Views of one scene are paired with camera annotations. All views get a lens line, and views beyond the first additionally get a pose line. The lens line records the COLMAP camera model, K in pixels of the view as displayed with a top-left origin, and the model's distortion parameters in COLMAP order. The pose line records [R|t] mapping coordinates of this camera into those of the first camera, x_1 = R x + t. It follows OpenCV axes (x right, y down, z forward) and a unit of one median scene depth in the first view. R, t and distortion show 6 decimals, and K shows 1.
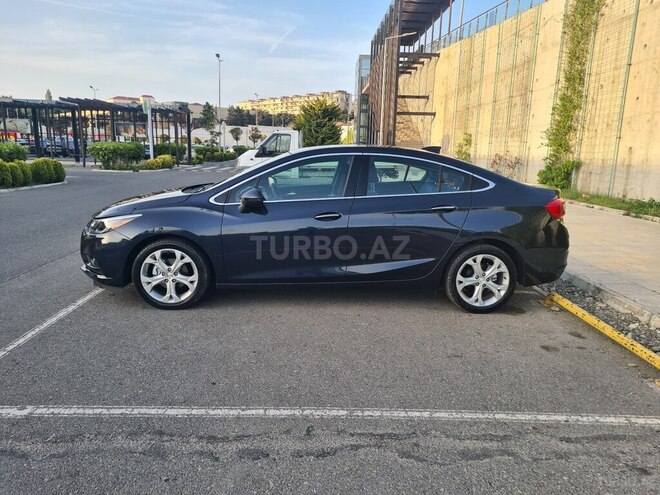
lens RADIAL K [[493.3, 0, 333.2], [0, 493.3, 249.9], [0, 0, 1]] dist [0.052596, -0.029074]
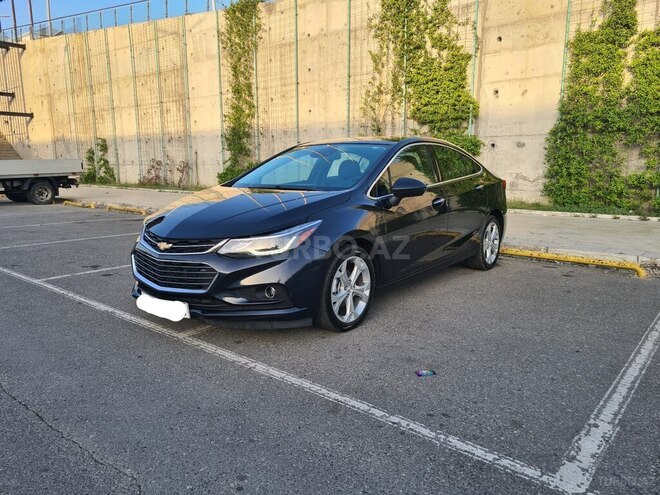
lens RADIAL K [[493.3, 0, 328.6], [0, 493.3, 247.5], [0, 0, 1]] dist [0.052596, -0.029074]
pose [[0.665954, -0.151446, 0.730458, -0.887956], [0.167054, 0.984584, 0.051832, -0.061554], [-0.727048, 0.087508, 0.680988, 0.425373]]
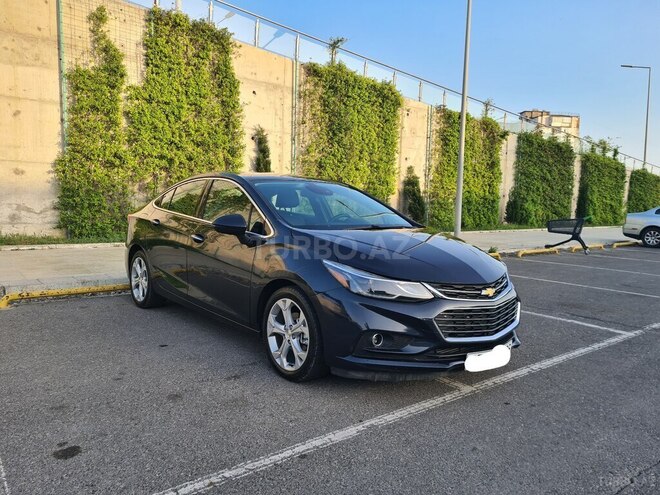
lens RADIAL K [[493.3, 0, 327.9], [0, 493.3, 242.6], [0, 0, 1]] dist [0.052596, -0.029074]
pose [[-0.592313, -0.110462, 0.798100, -0.928279], [0.120611, 0.967240, 0.223384, -0.312961], [-0.796629, 0.228573, -0.559586, 1.636938]]
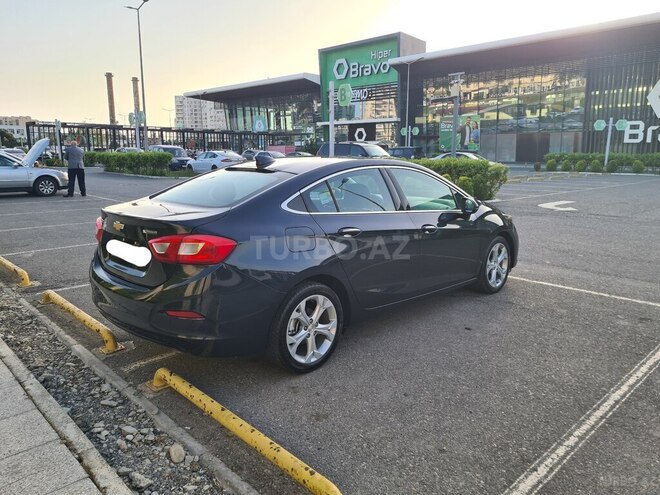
lens RADIAL K [[493.3, 0, 325.9], [0, 493.3, 250.5], [0, 0, 1]] dist [0.052596, -0.029074]
pose [[-0.747240, 0.100232, -0.656952, 0.734422], [-0.157362, 0.933758, 0.321454, -0.374138], [0.645654, 0.343583, -0.681969, 1.835648]]
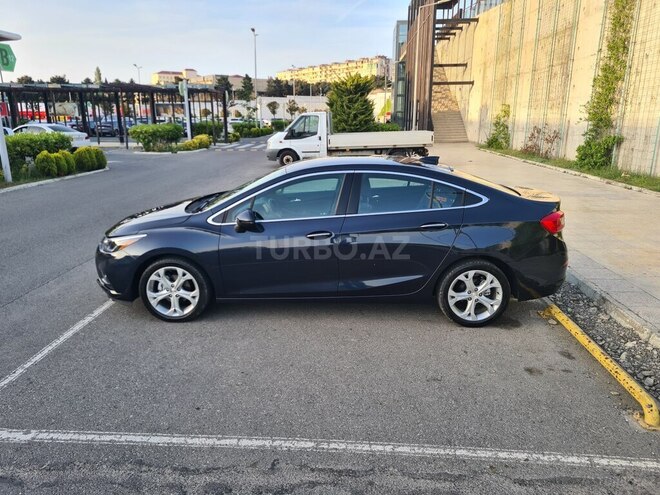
lens RADIAL K [[493.3, 0, 325.6], [0, 493.3, 243.1], [0, 0, 1]] dist [0.052596, -0.029074]
pose [[0.995124, -0.005638, -0.098467, 0.096536], [0.010466, 0.998764, 0.048584, -0.093681], [0.098072, -0.049378, 0.993954, -0.022816]]
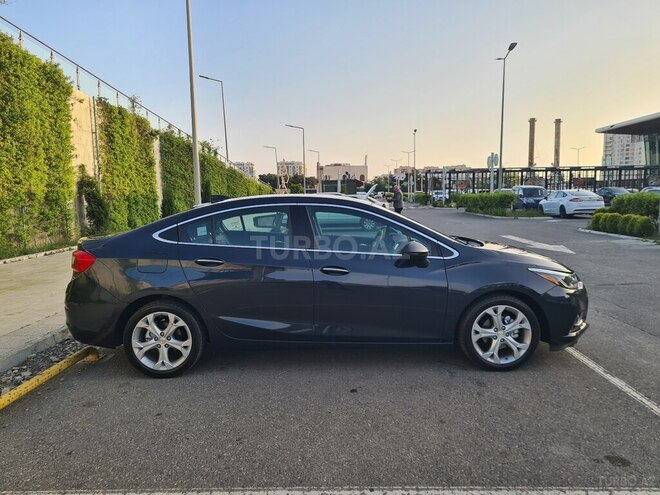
lens RADIAL K [[493.3, 0, 330.5], [0, 493.3, 246.7], [0, 0, 1]] dist [0.052596, -0.029074]
pose [[-0.997973, -0.018494, 0.060886, -0.079860], [0.000819, 0.953021, 0.302902, -0.444829], [-0.063628, 0.302338, -0.951075, 2.120465]]
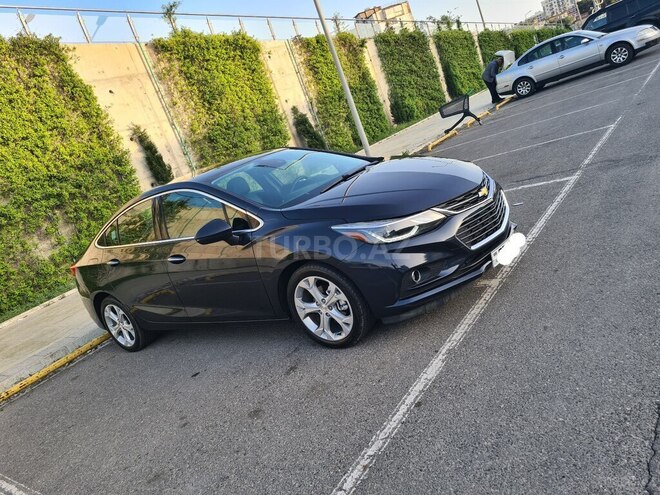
lens RADIAL K [[493.3, 0, 327.1], [0, 493.3, 238.5], [0, 0, 1]] dist [0.052596, -0.029074]
pose [[-0.730686, 0.096785, 0.675819, -0.836898], [0.442074, 0.821422, 0.360328, -0.374028], [-0.520258, 0.562048, -0.642988, 1.717463]]
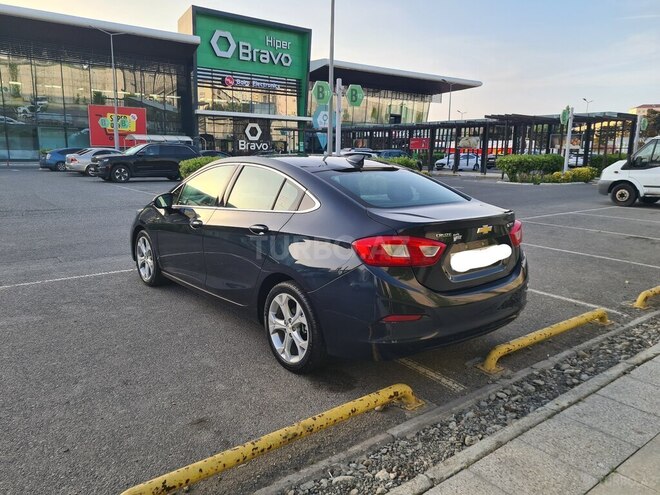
lens RADIAL K [[493.3, 0, 331.5], [0, 493.3, 247.2], [0, 0, 1]] dist [0.052596, -0.029074]
pose [[0.587745, 0.134914, -0.797718, 0.912386], [-0.158582, 0.986083, 0.049930, -0.108145], [0.793352, 0.097158, 0.600960, 0.561571]]
